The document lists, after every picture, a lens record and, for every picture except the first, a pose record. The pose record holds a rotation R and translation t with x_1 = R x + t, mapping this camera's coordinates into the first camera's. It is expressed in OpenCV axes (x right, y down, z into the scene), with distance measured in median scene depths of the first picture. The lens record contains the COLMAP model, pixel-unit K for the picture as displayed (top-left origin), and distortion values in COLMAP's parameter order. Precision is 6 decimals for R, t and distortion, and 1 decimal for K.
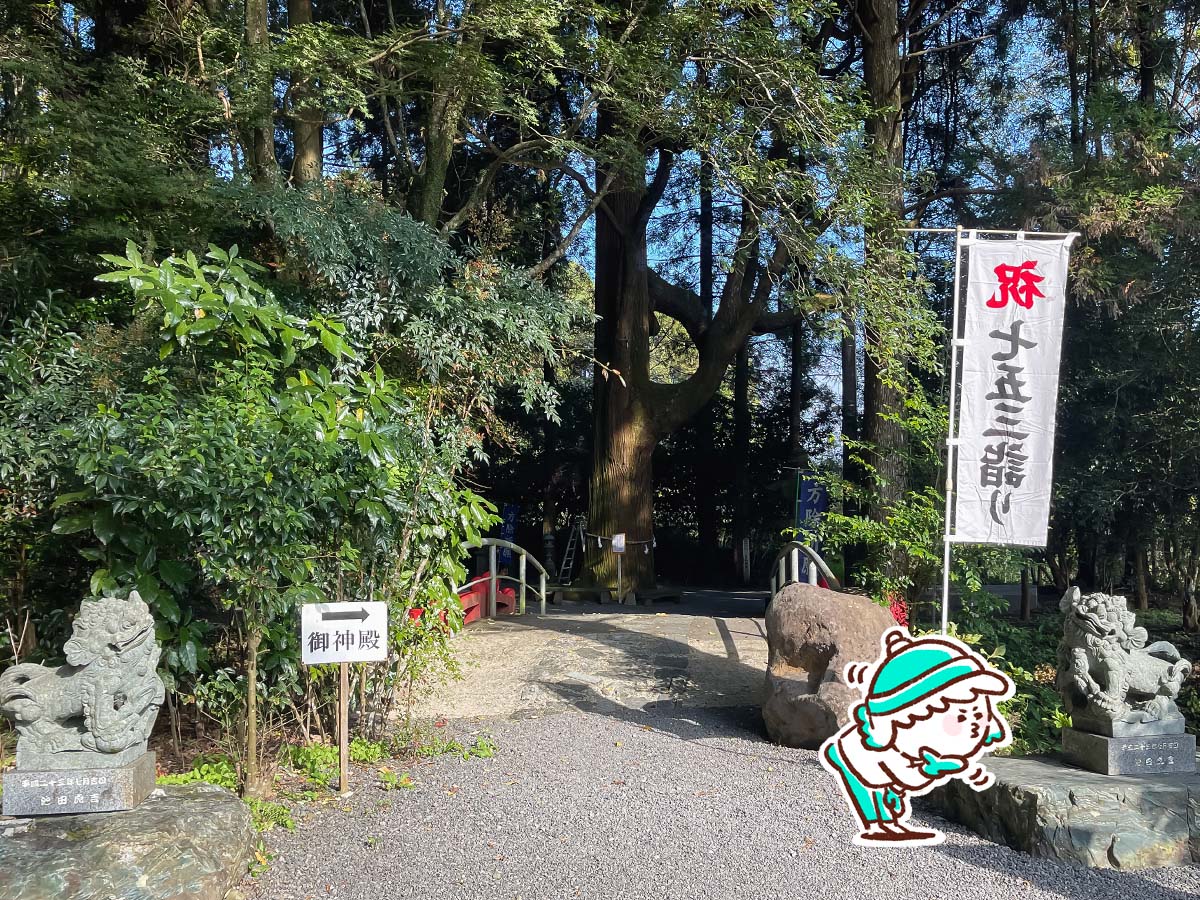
lens RADIAL K [[1051.0, 0, 599.5], [0, 1051.0, 568.3], [0, 0, 1]] dist [0.032146, -0.004981]
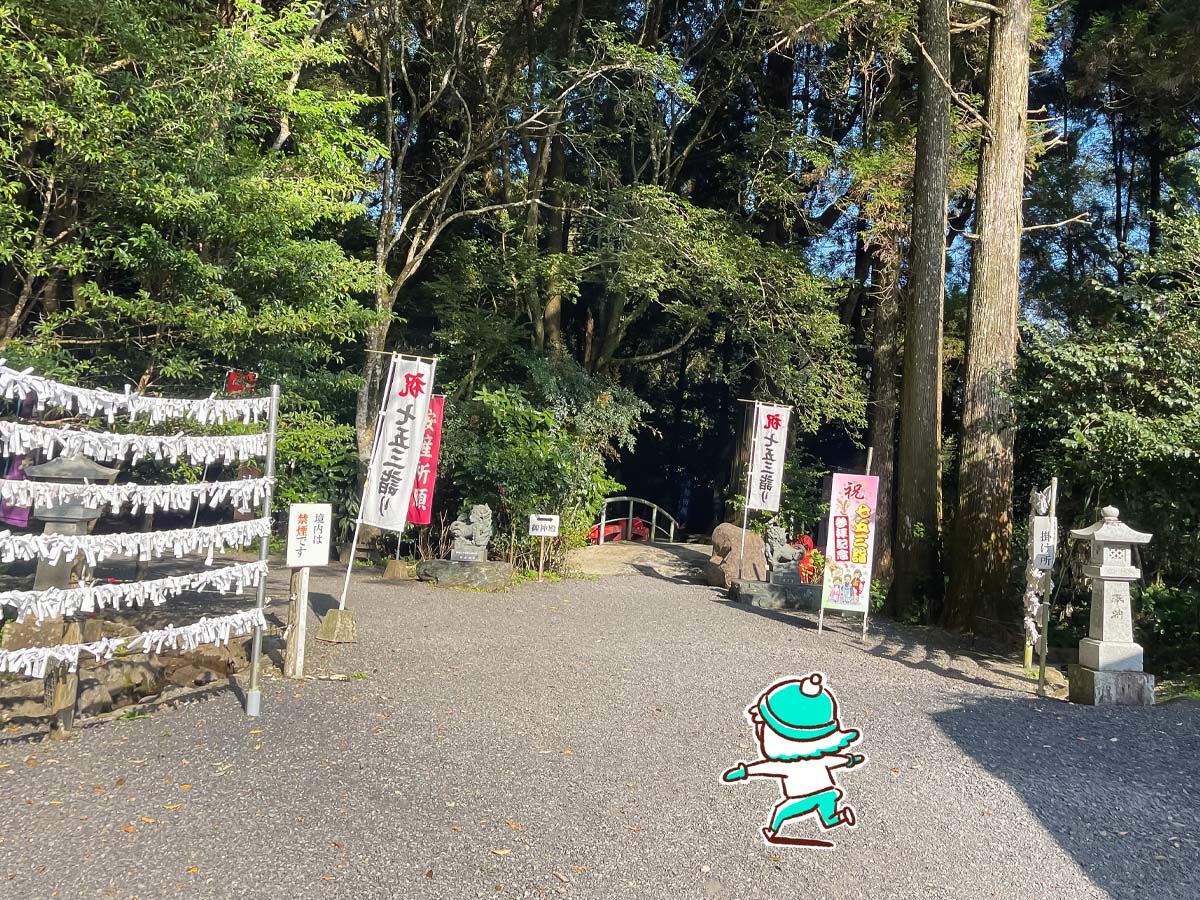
lens RADIAL K [[1195.7, 0, 600.5], [0, 1195.7, 402.5], [0, 0, 1]] dist [0.045852, 0.005707]
pose [[0.973640, 0.049344, -0.222688, 0.617459], [-0.073810, 0.991948, -0.102910, 0.053163], [0.215817, 0.116634, 0.969443, -2.168097]]
